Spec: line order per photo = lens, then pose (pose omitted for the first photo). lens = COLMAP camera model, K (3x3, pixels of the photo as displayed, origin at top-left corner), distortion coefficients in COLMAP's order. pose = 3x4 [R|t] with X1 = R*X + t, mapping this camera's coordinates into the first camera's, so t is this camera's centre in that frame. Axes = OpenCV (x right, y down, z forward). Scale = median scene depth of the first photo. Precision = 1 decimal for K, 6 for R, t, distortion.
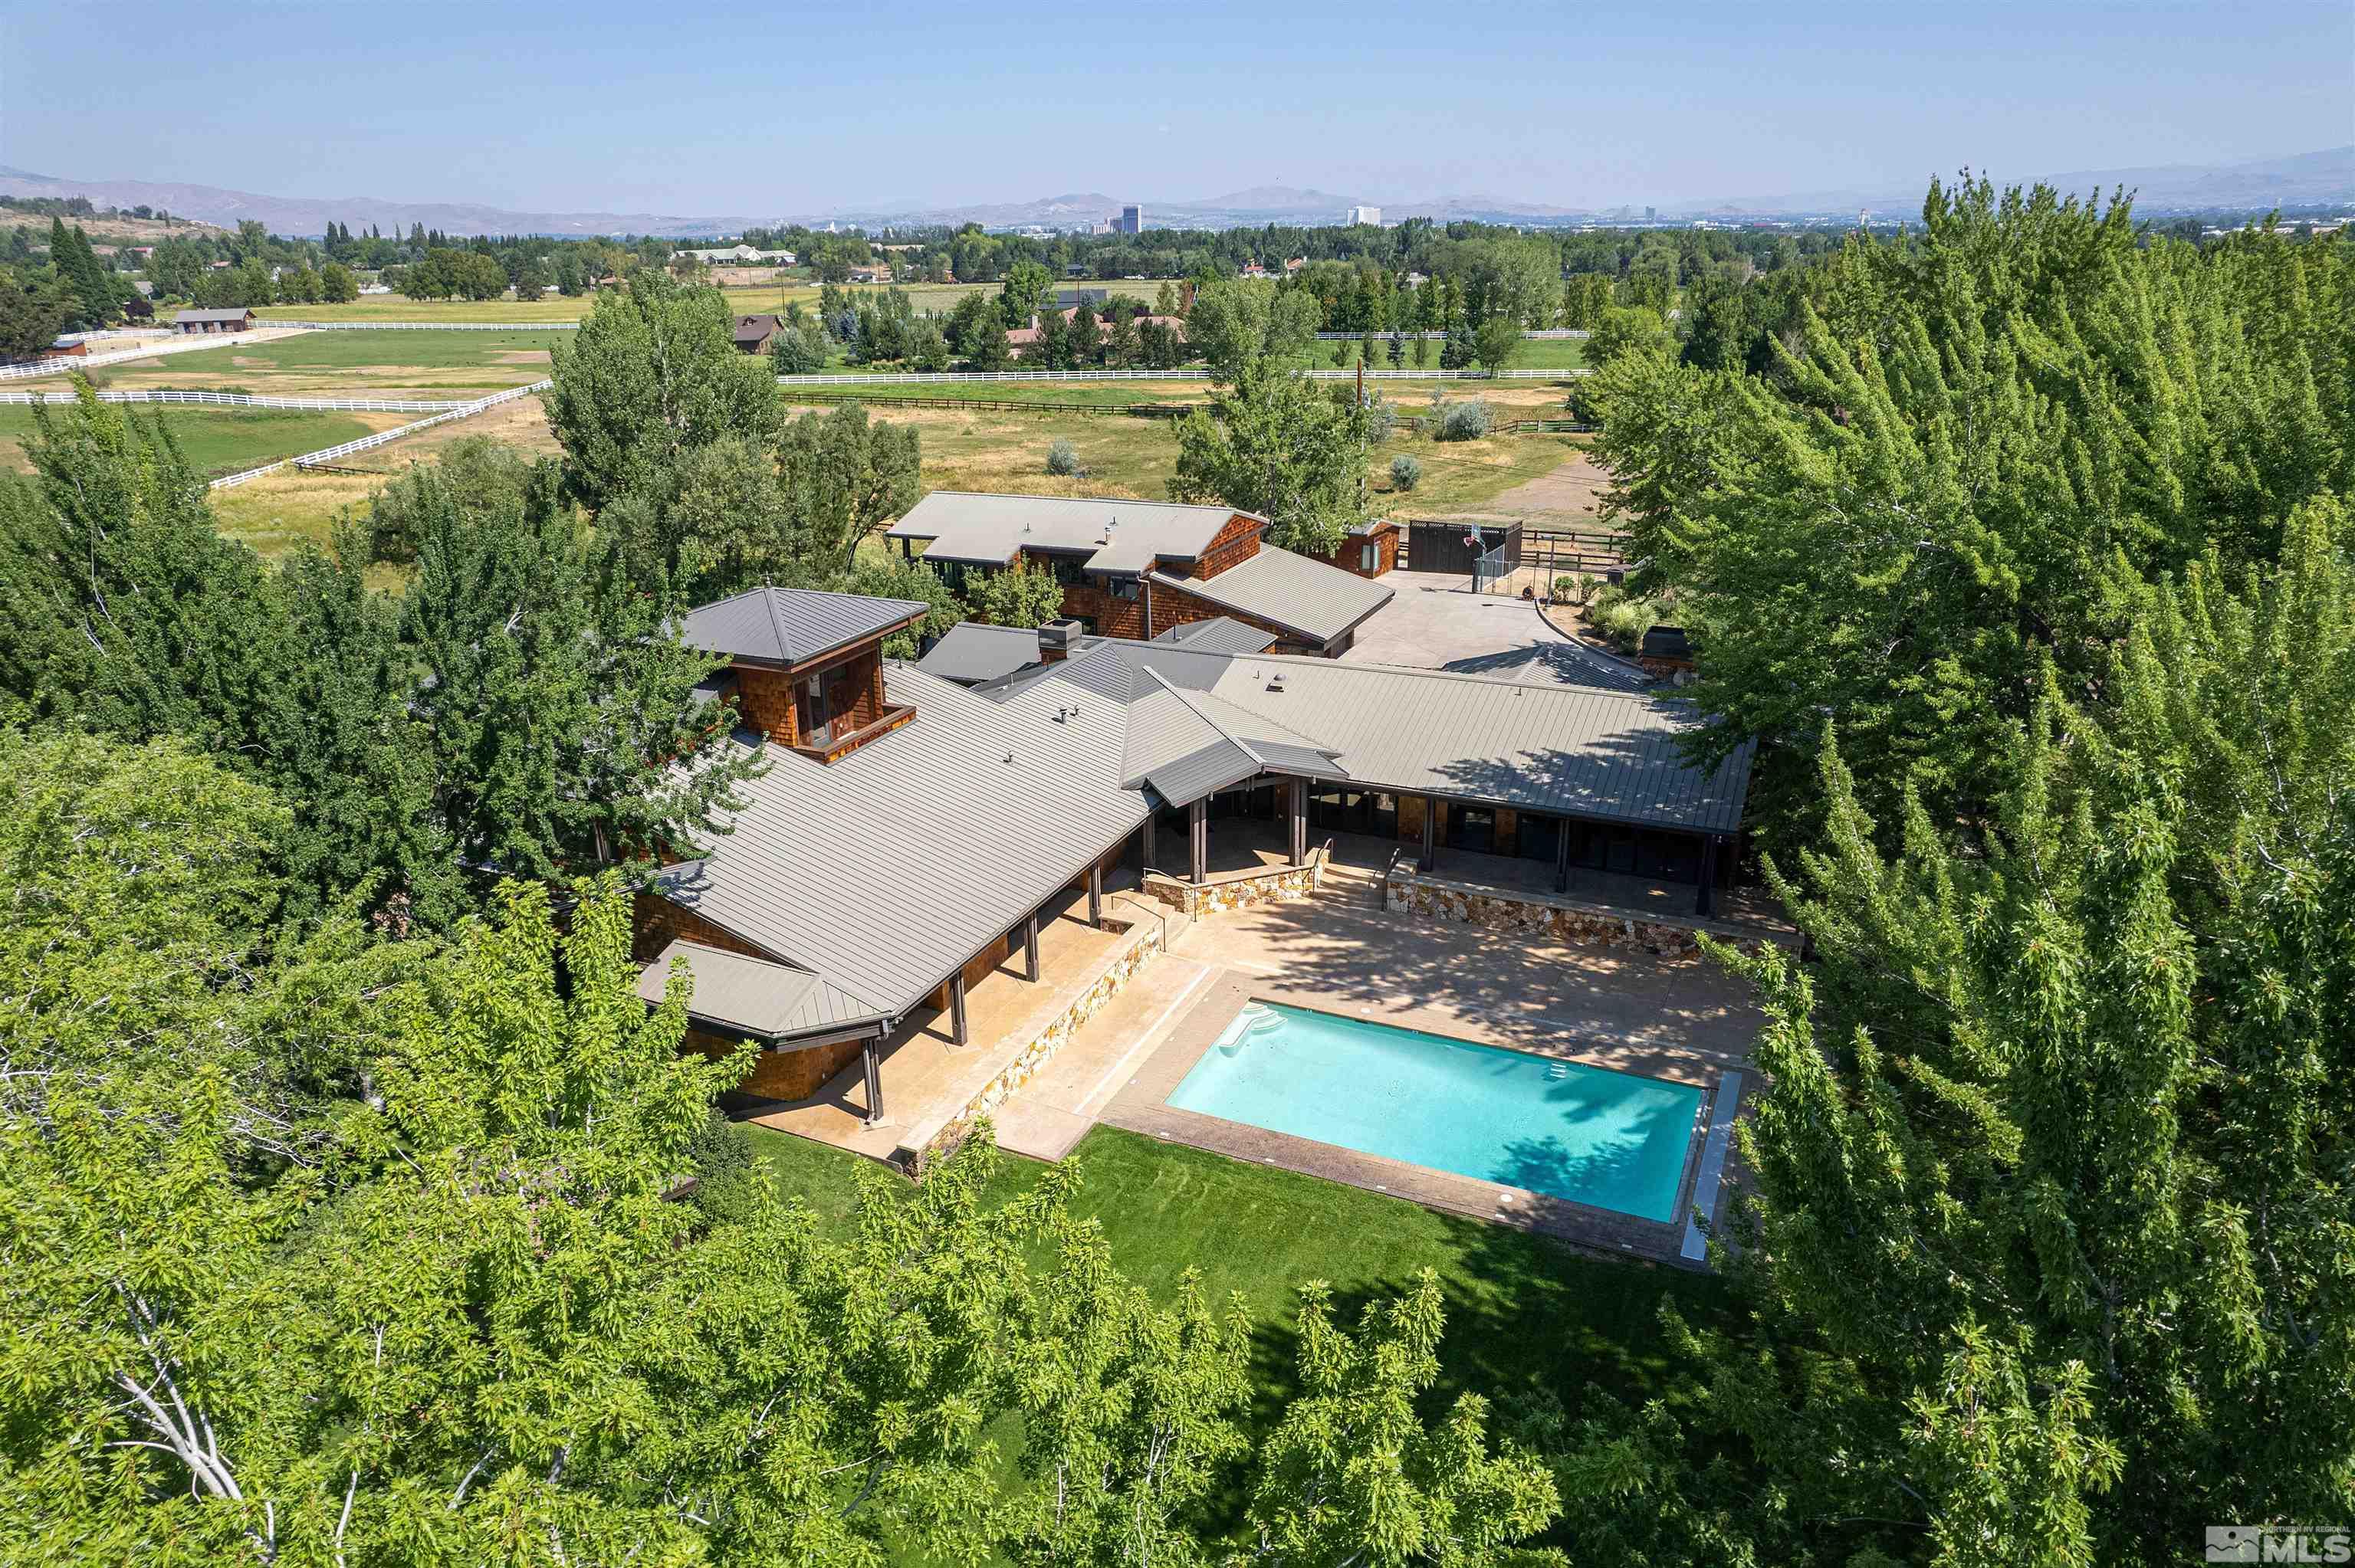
lens RADIAL K [[1476.1, 0, 1177.5], [0, 1476.1, 784.0], [0, 0, 1]] dist [-0.042415, 0.002770]
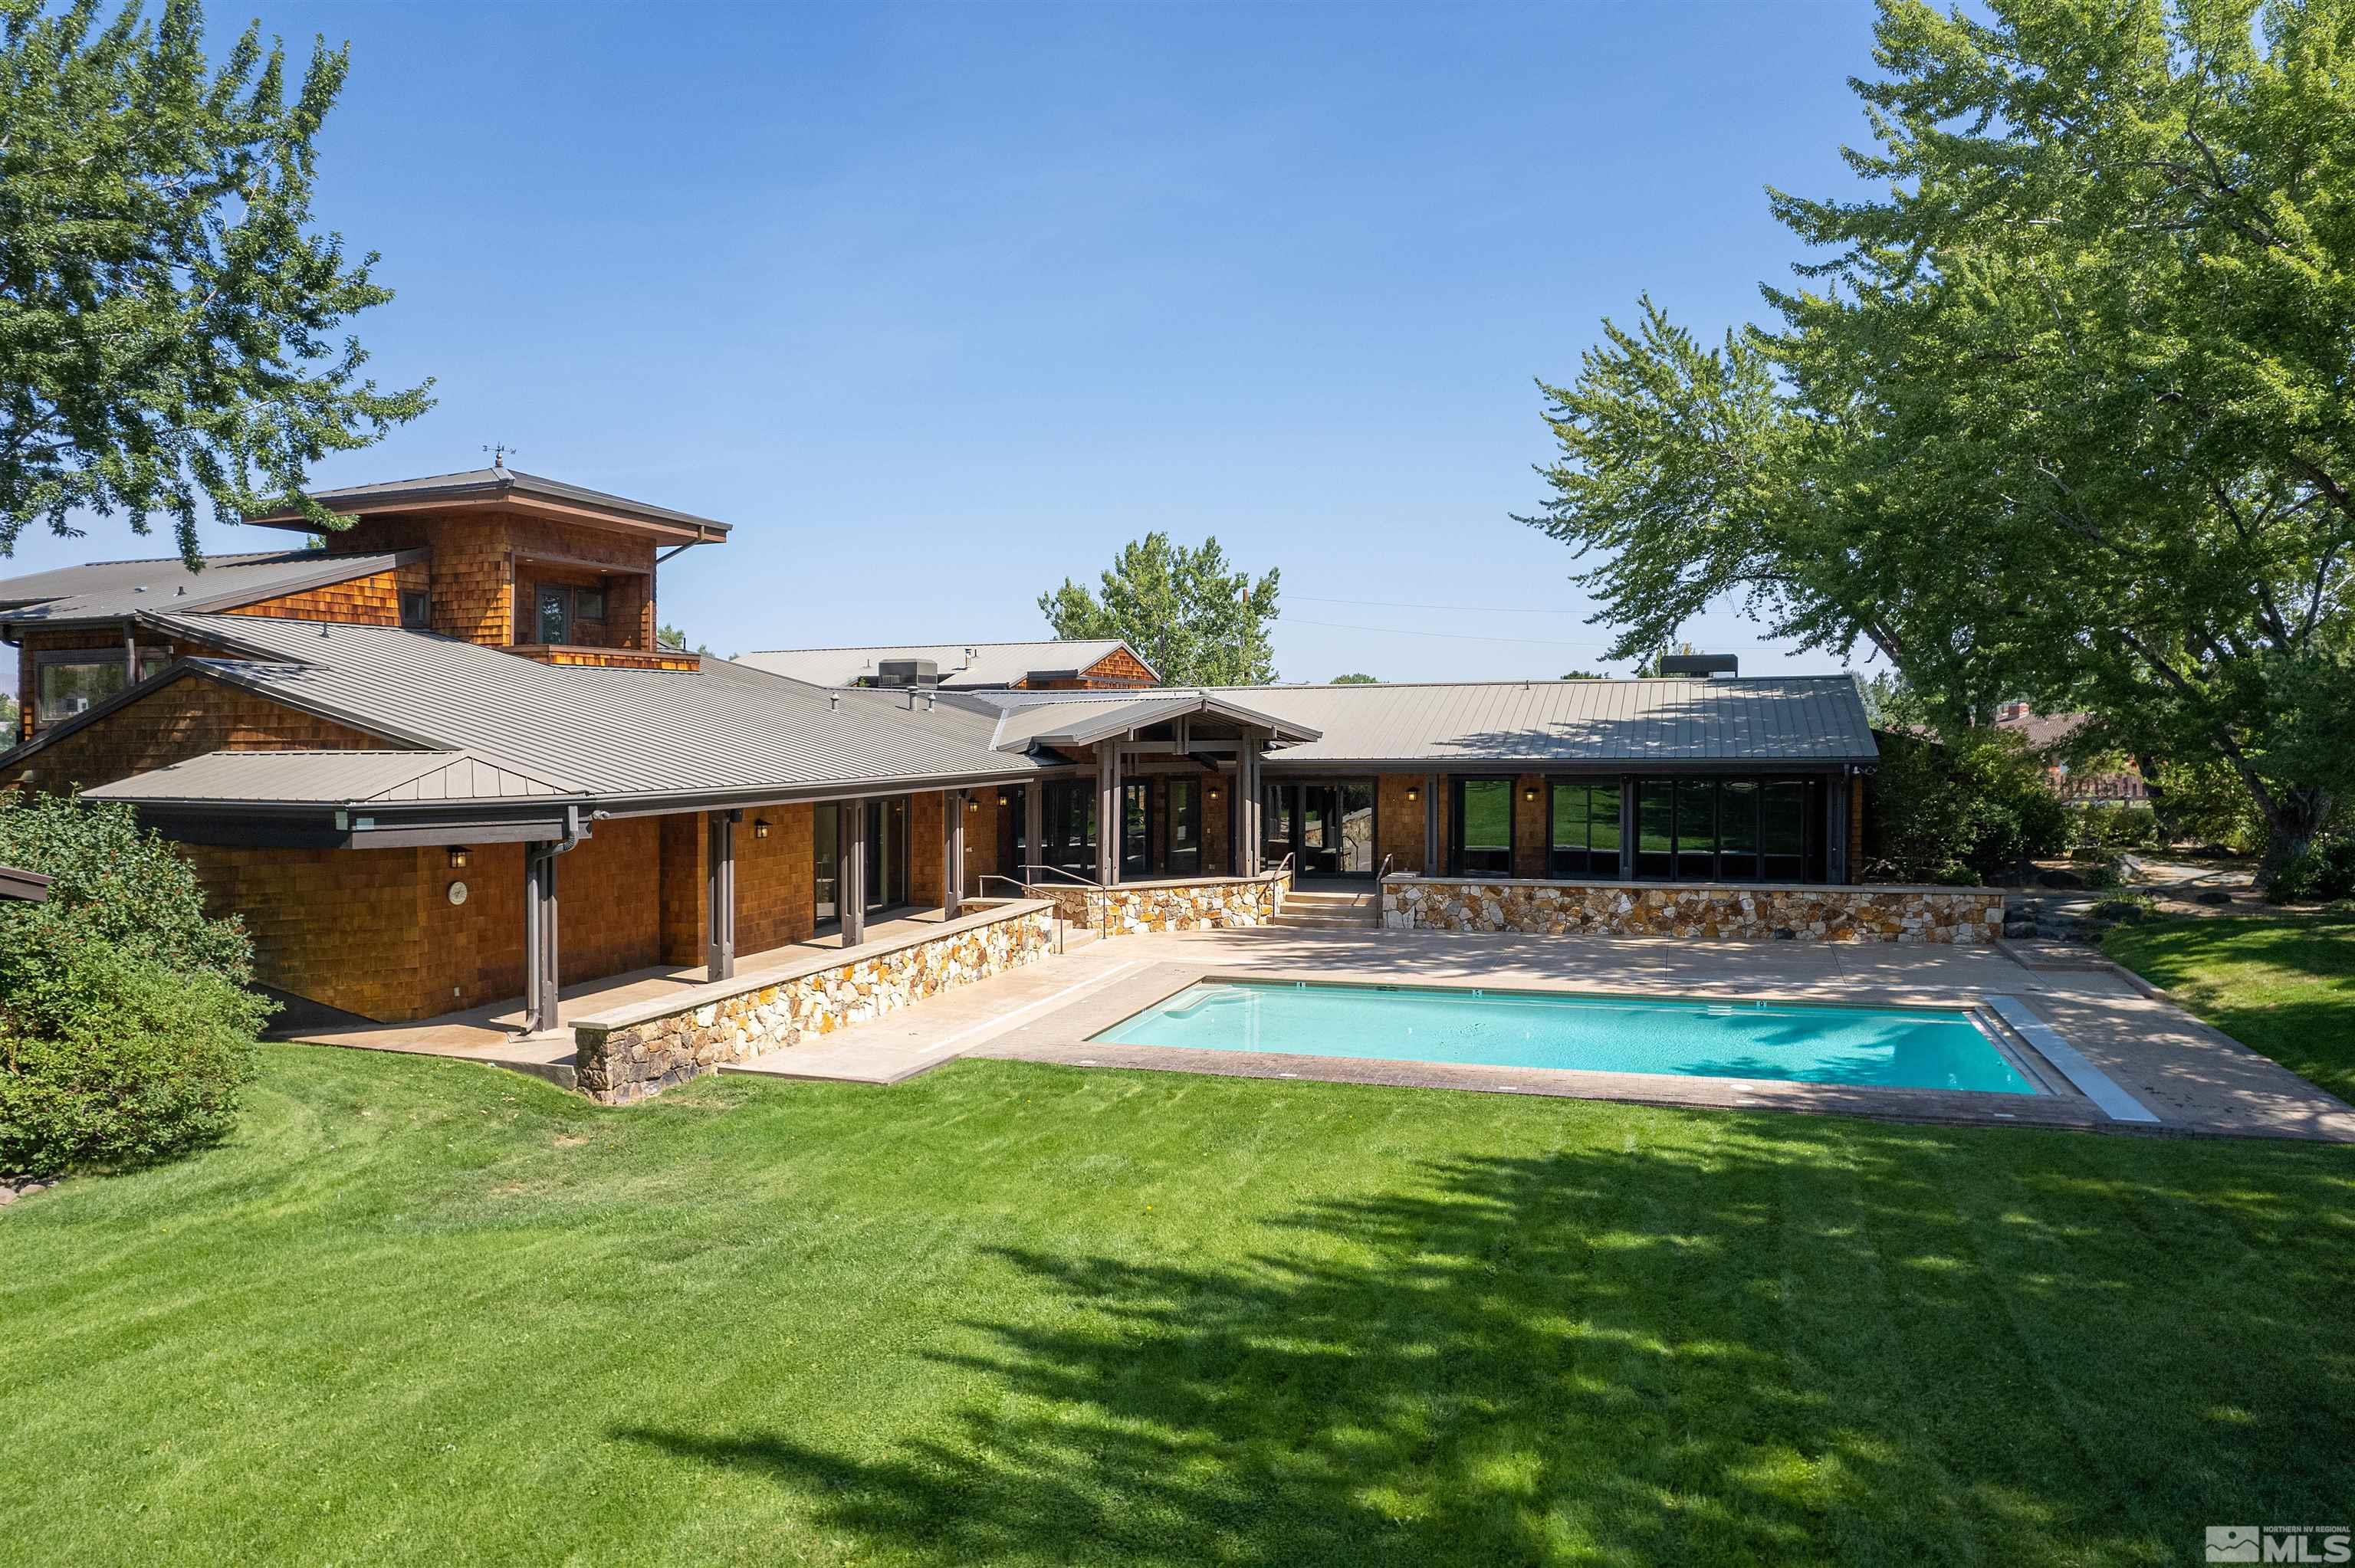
lens RADIAL K [[1476.1, 0, 1177.5], [0, 1476.1, 784.0], [0, 0, 1]] dist [-0.042415, 0.002770]
pose [[0.994534, 0.010309, 0.103900, -0.025277], [0.025639, 0.940532, -0.338737, 0.254943], [-0.101213, 0.339550, 0.935127, 0.351004]]
